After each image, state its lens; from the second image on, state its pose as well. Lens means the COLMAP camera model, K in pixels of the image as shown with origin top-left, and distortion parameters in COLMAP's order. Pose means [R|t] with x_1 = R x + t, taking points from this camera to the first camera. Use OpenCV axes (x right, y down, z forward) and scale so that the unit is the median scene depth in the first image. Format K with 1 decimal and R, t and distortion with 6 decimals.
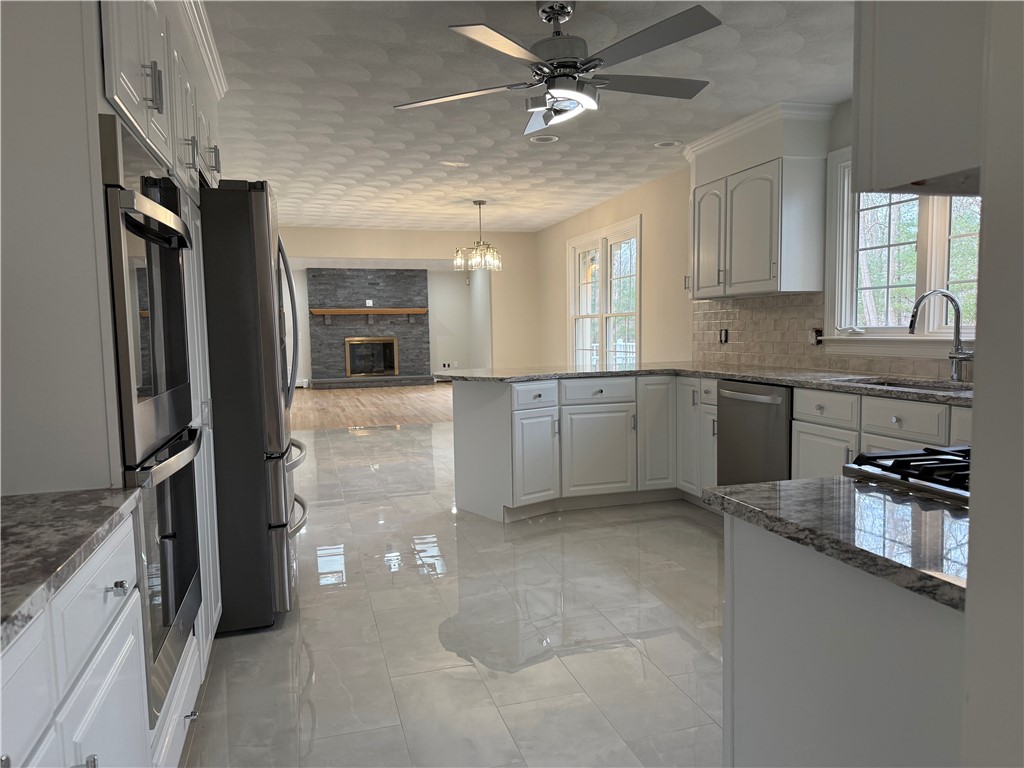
lens RADIAL K [[716.1, 0, 510.7], [0, 716.1, 390.1], [0, 0, 1]] dist [0.109829, -0.148984]
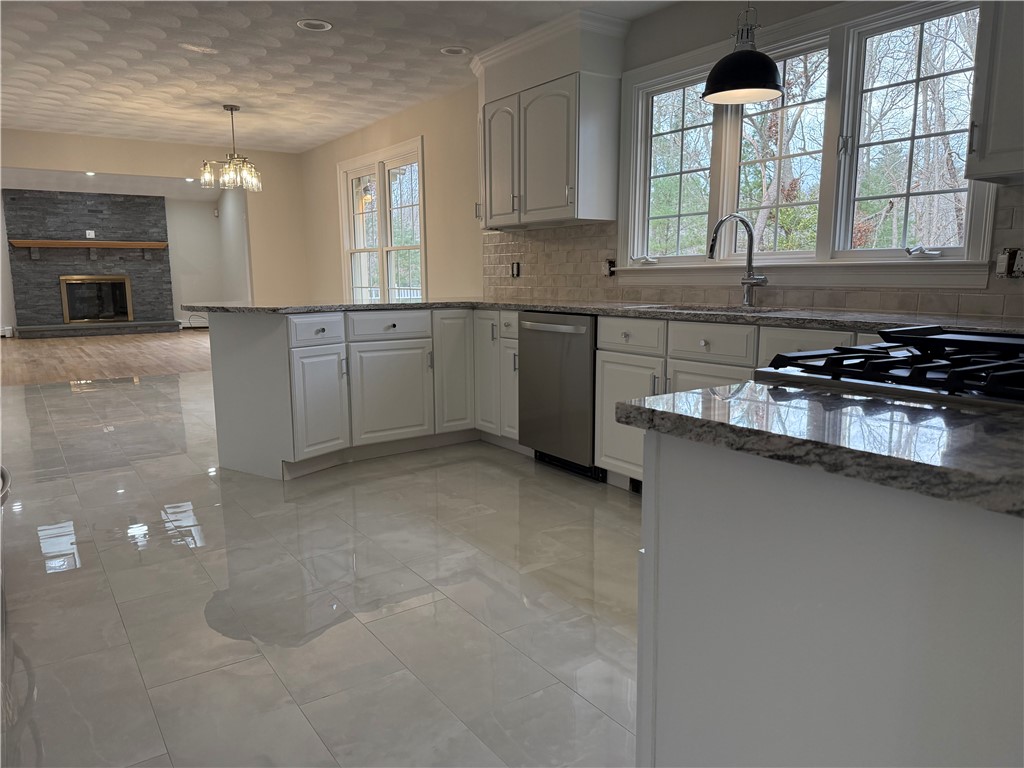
lens RADIAL K [[716.1, 0, 510.7], [0, 716.1, 390.1], [0, 0, 1]] dist [0.109829, -0.148984]
pose [[0.948812, -0.036007, 0.313784, -0.018187], [0.014607, 0.997420, 0.070288, 0.019791], [-0.315505, -0.062106, 0.946889, 0.097138]]
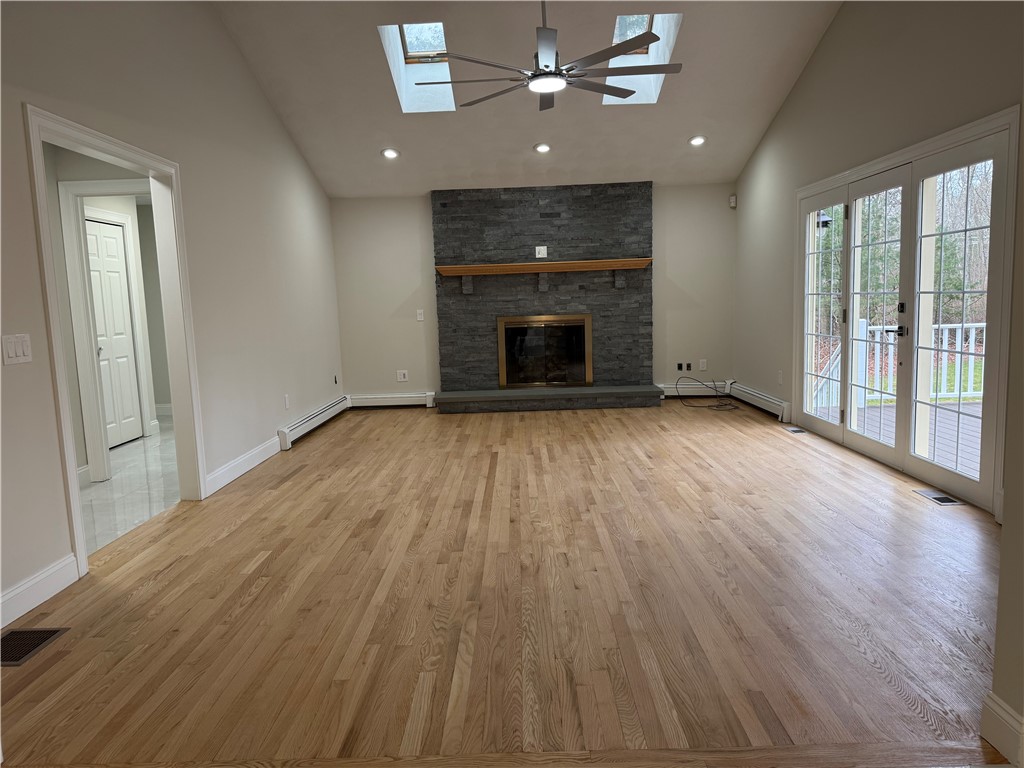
lens RADIAL K [[716.1, 0, 510.7], [0, 716.1, 390.1], [0, 0, 1]] dist [0.109829, -0.148984]
pose [[0.957958, 0.021757, -0.286082, -0.180887], [-0.009173, 0.998933, 0.045256, -0.121209], [0.286761, -0.040729, 0.957136, 1.375146]]
